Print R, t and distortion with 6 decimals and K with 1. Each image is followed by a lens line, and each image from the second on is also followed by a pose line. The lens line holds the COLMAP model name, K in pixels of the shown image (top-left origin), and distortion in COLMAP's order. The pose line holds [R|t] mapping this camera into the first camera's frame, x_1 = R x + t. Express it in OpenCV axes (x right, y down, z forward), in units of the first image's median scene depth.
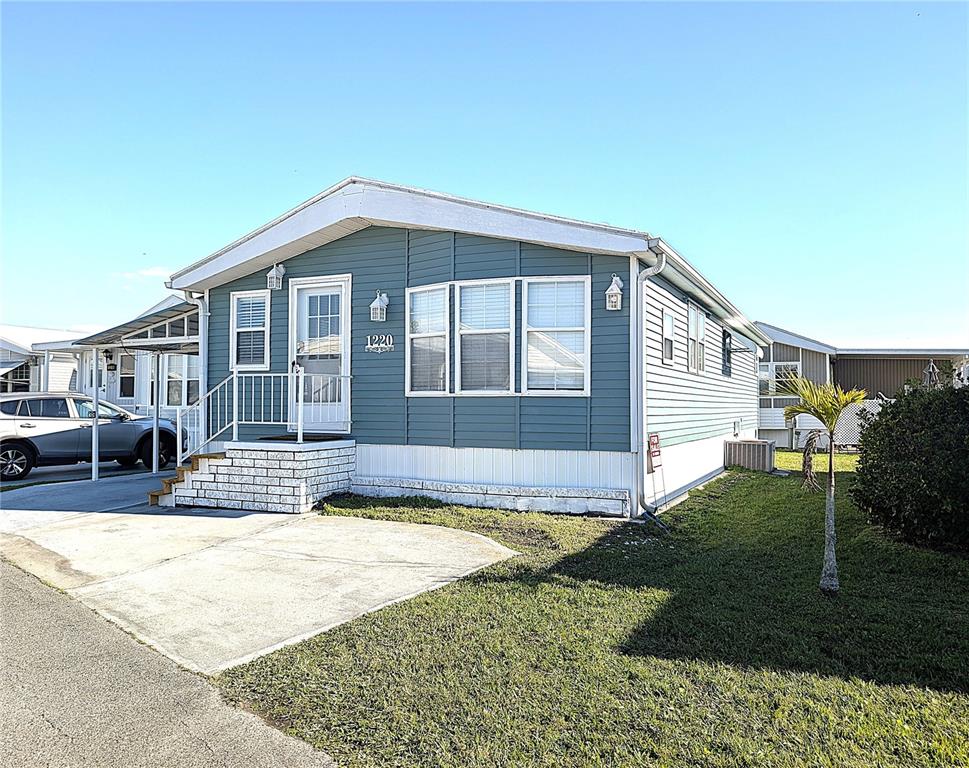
lens RADIAL K [[733.7, 0, 489.3], [0, 733.7, 384.9], [0, 0, 1]] dist [0.002878, -0.016243]
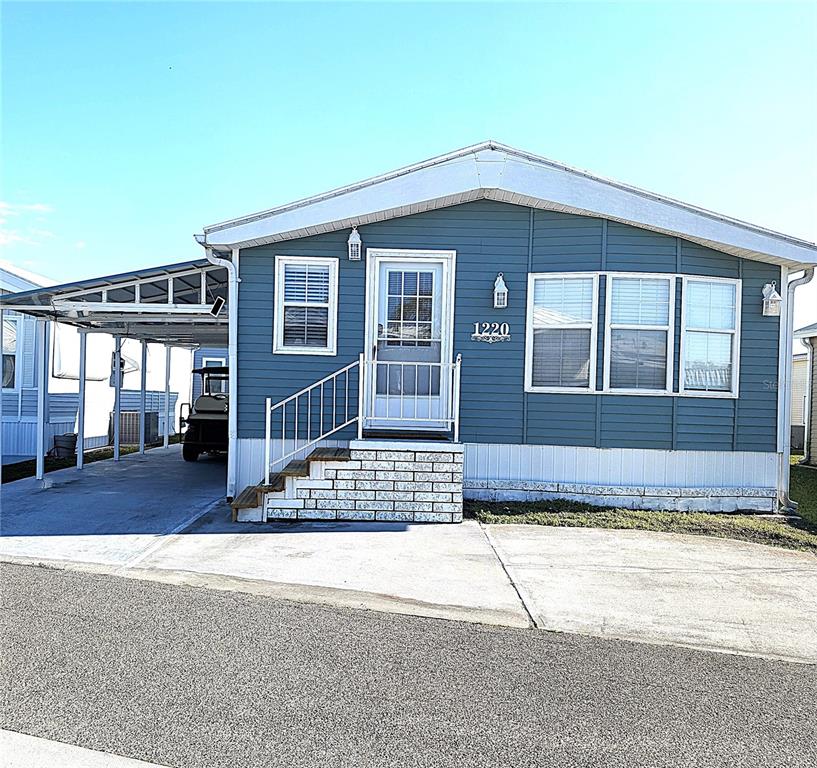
lens RADIAL K [[779.4, 0, 380.4], [0, 779.4, 402.5], [0, 0, 1]] dist [0.017117, 0.000000]
pose [[0.913156, 0.022028, 0.407014, -0.685807], [-0.036512, 0.998945, 0.027853, 0.008468], [-0.405971, -0.040296, 0.912997, 0.183000]]
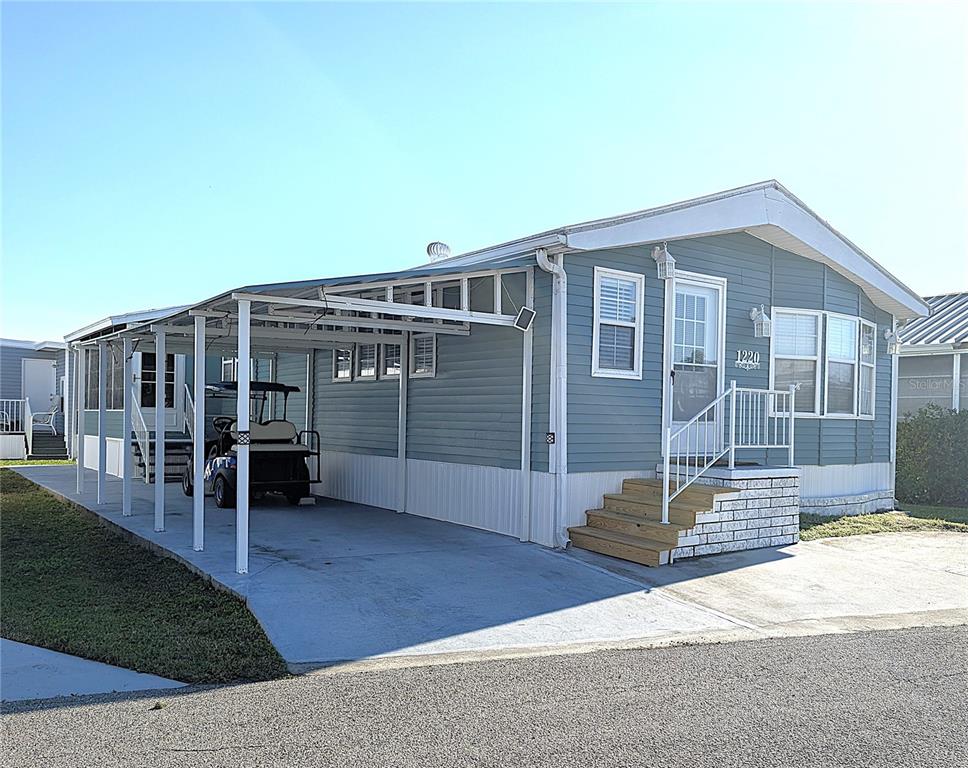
lens RADIAL K [[837.6, 0, 528.3], [0, 837.6, 433.6], [0, 0, 1]] dist [-0.001734, -0.014741]
pose [[0.457207, -0.007762, 0.889326, -1.282395], [-0.039700, 0.998787, 0.029127, 0.018588], [-0.888474, -0.048623, 0.456345, 0.780322]]
